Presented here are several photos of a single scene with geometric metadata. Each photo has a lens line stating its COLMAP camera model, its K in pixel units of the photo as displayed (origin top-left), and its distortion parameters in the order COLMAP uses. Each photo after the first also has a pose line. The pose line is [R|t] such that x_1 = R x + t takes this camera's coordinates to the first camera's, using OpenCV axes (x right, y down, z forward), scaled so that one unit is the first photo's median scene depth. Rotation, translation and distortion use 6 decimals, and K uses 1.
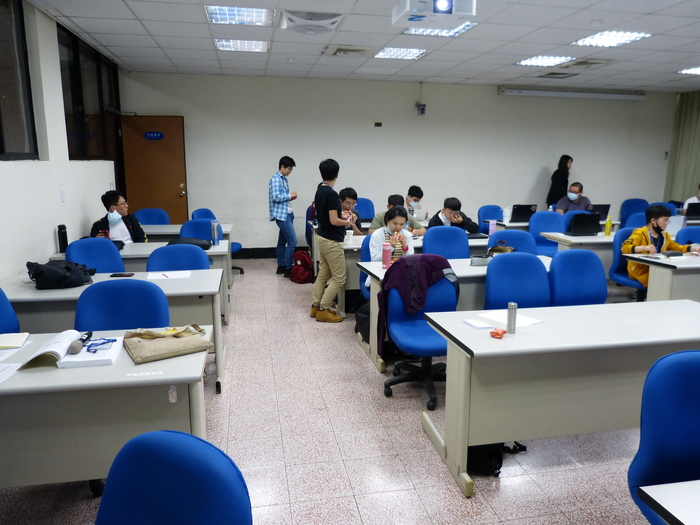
lens RADIAL K [[521.5, 0, 352.7], [0, 521.5, 263.2], [0, 0, 1]] dist [-0.043546, 0.037572]
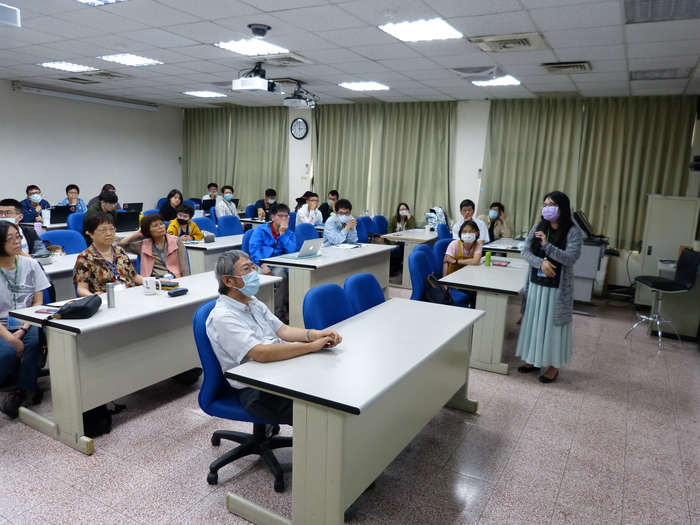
lens RADIAL K [[522.1, 0, 352.8], [0, 522.1, 265.1], [0, 0, 1]] dist [-0.042468, 0.035951]
pose [[0.645541, -0.114342, 0.755117, -0.119461], [0.111322, 0.992257, 0.055083, 0.014794], [-0.755568, 0.048503, 0.653272, -0.123830]]
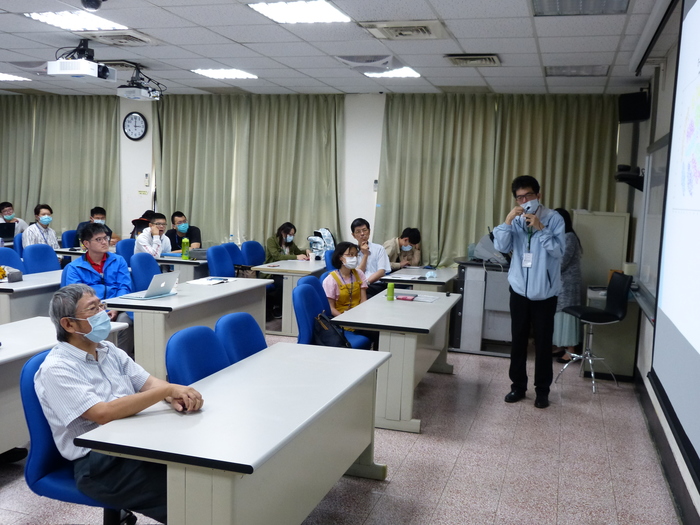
lens RADIAL K [[715.0, 0, 350.2], [0, 715.0, 265.1], [0, 0, 1]] dist [-0.027436, 0.016475]
pose [[0.477972, -0.079668, 0.874755, -0.192451], [0.133979, 0.990838, 0.017033, 0.019761], [-0.868097, 0.109057, 0.484266, -0.154112]]
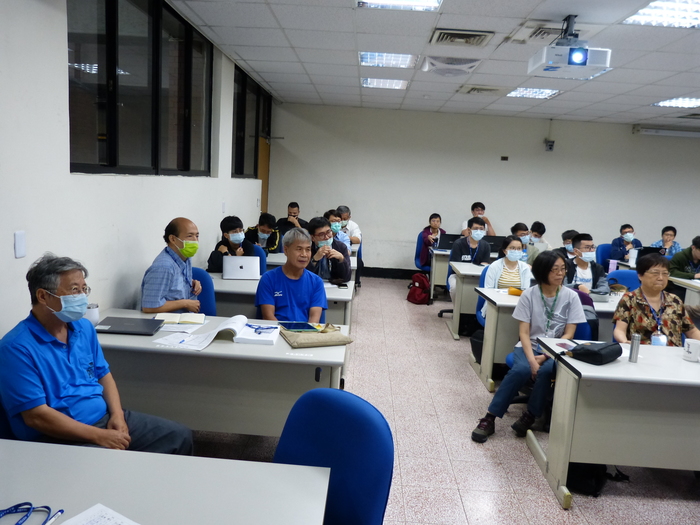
lens RADIAL K [[521.5, 0, 352.7], [0, 521.5, 263.2], [0, 0, 1]] dist [-0.043546, 0.037572]
pose [[0.973469, 0.085687, -0.212168, -0.013241], [-0.095952, 0.994639, -0.038549, 0.013439], [0.207727, 0.057884, 0.976473, -0.091905]]
